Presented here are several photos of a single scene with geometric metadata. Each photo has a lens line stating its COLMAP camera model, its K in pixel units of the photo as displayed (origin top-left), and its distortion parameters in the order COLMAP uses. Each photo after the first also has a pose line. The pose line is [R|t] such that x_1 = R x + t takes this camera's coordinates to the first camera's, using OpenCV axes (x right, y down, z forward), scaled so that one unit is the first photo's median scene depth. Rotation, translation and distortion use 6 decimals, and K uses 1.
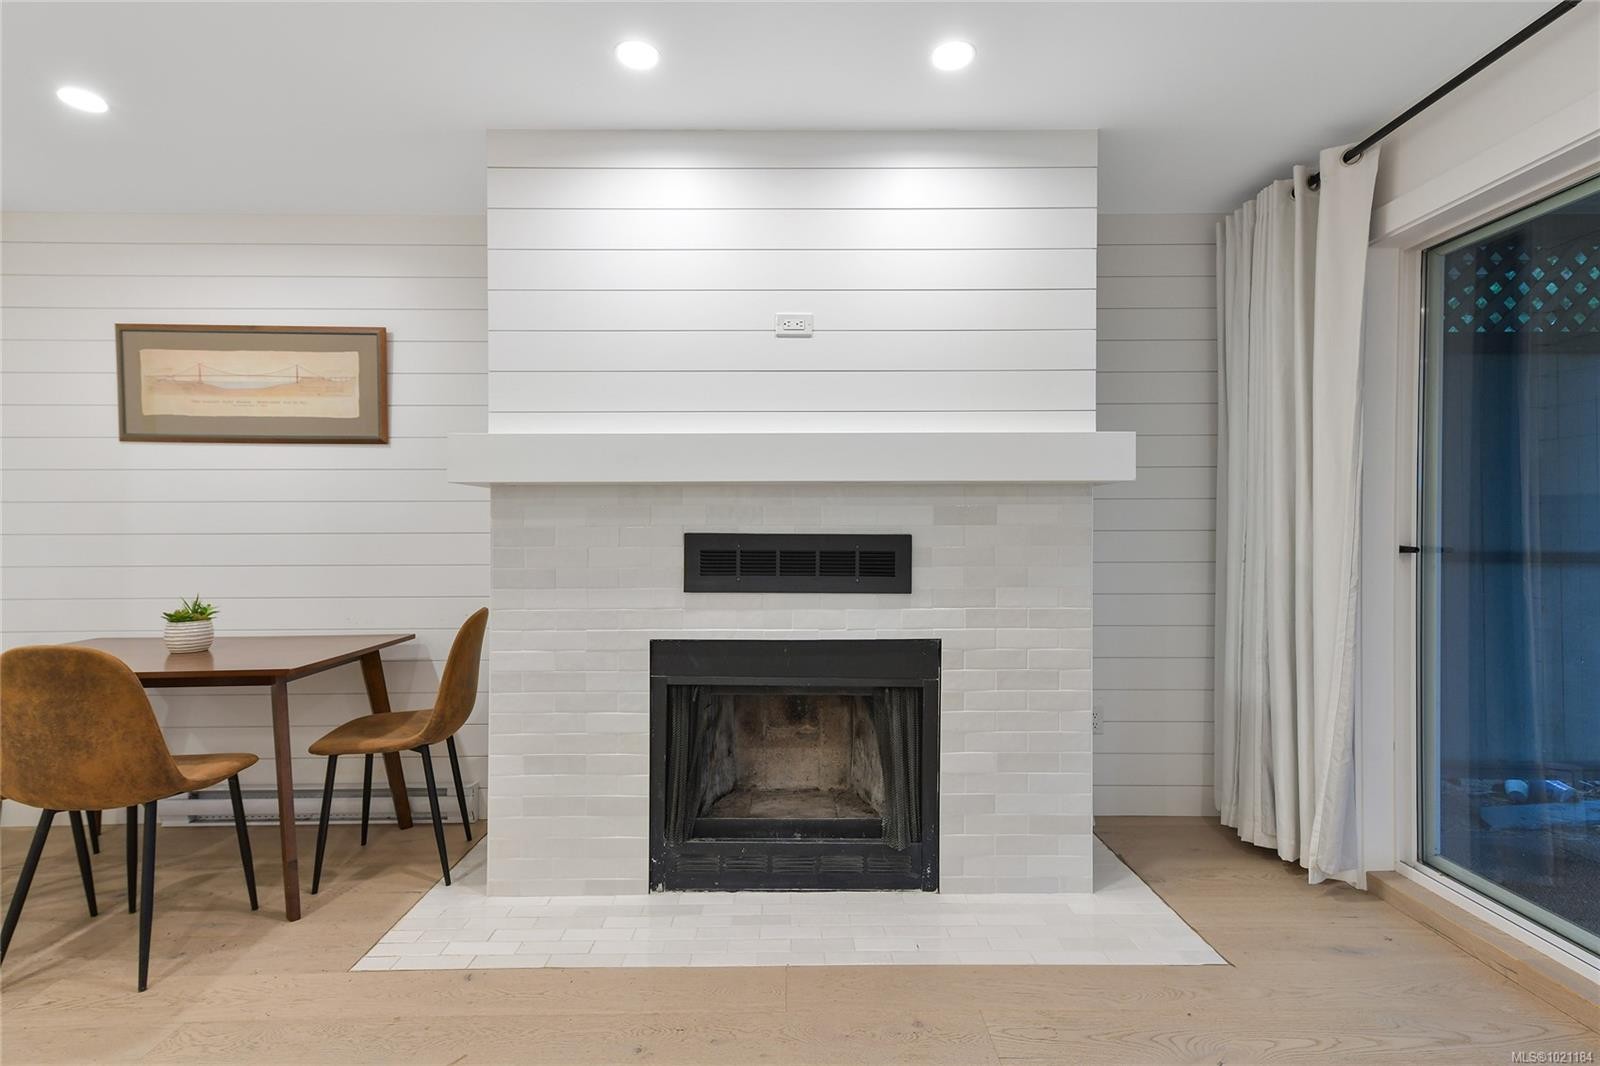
lens RADIAL K [[749.8, 0, 771.3], [0, 749.8, 529.5], [0, 0, 1]] dist [0.020783, 0.000621]
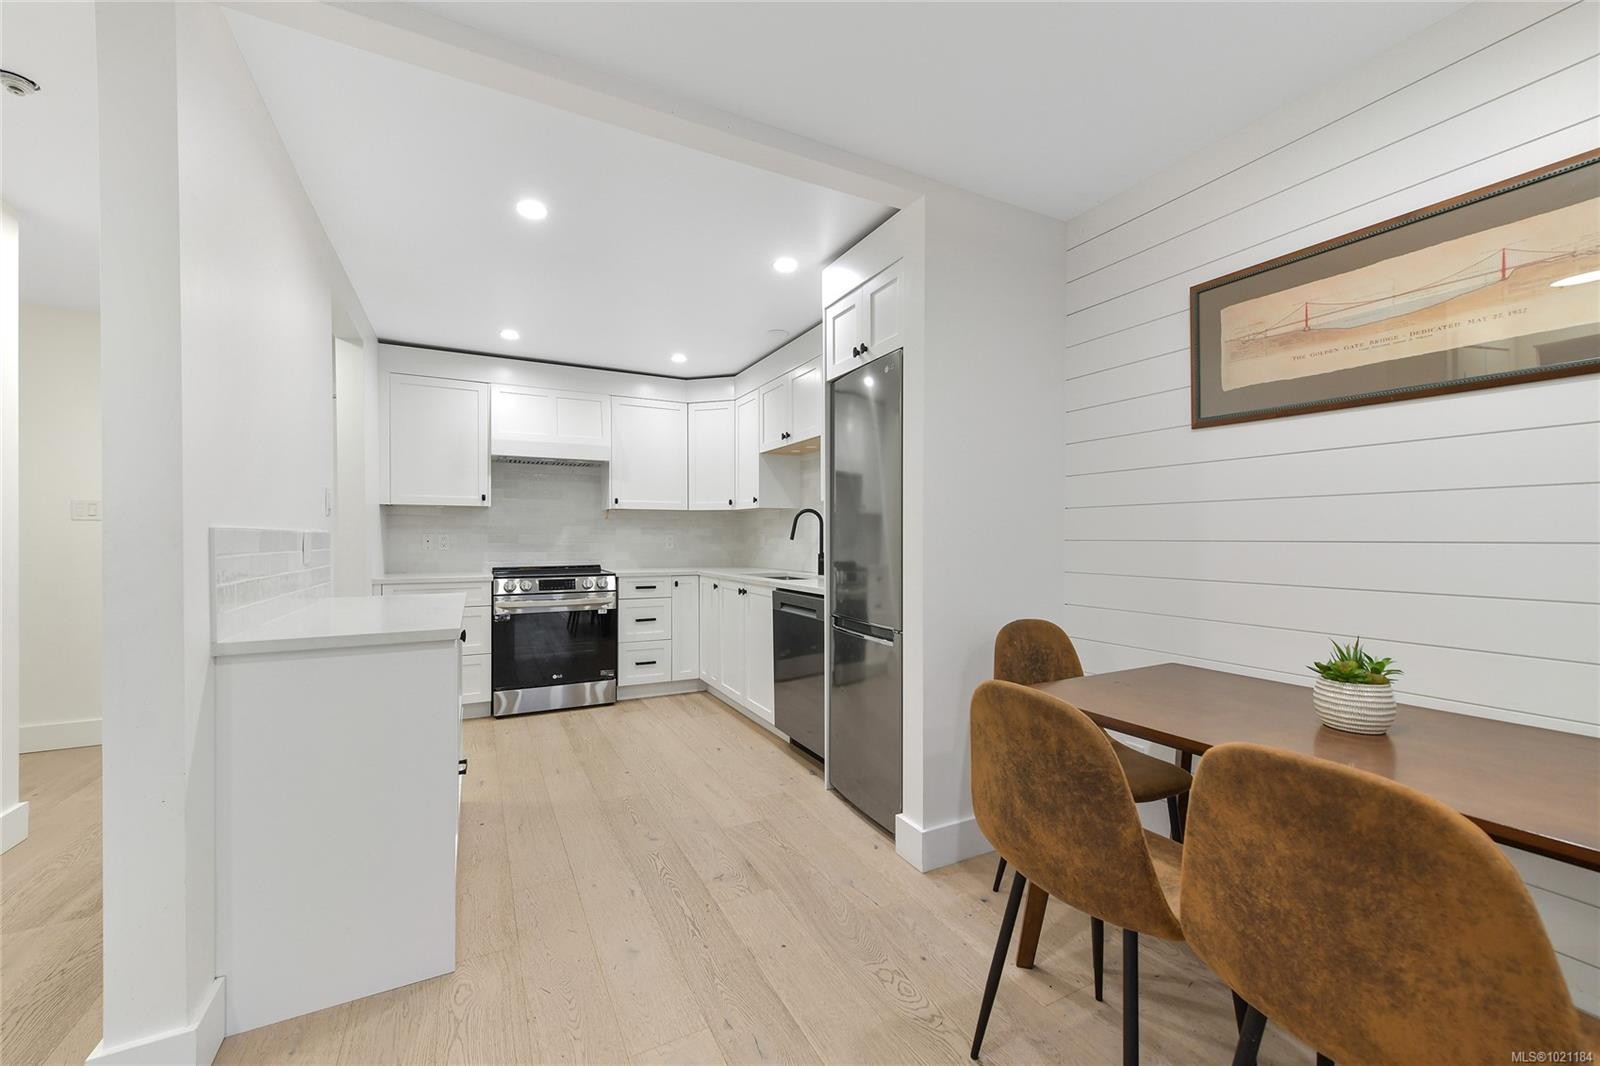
lens RADIAL K [[615.4, 0, 796.4], [0, 615.4, 542.4], [0, 0, 1]] dist [-0.002871, -0.000624]
pose [[0.462972, 0.011727, -0.886296, -0.595035], [-0.000566, 0.999916, 0.012935, -0.000759], [0.886373, -0.005486, 0.462939, 0.396592]]
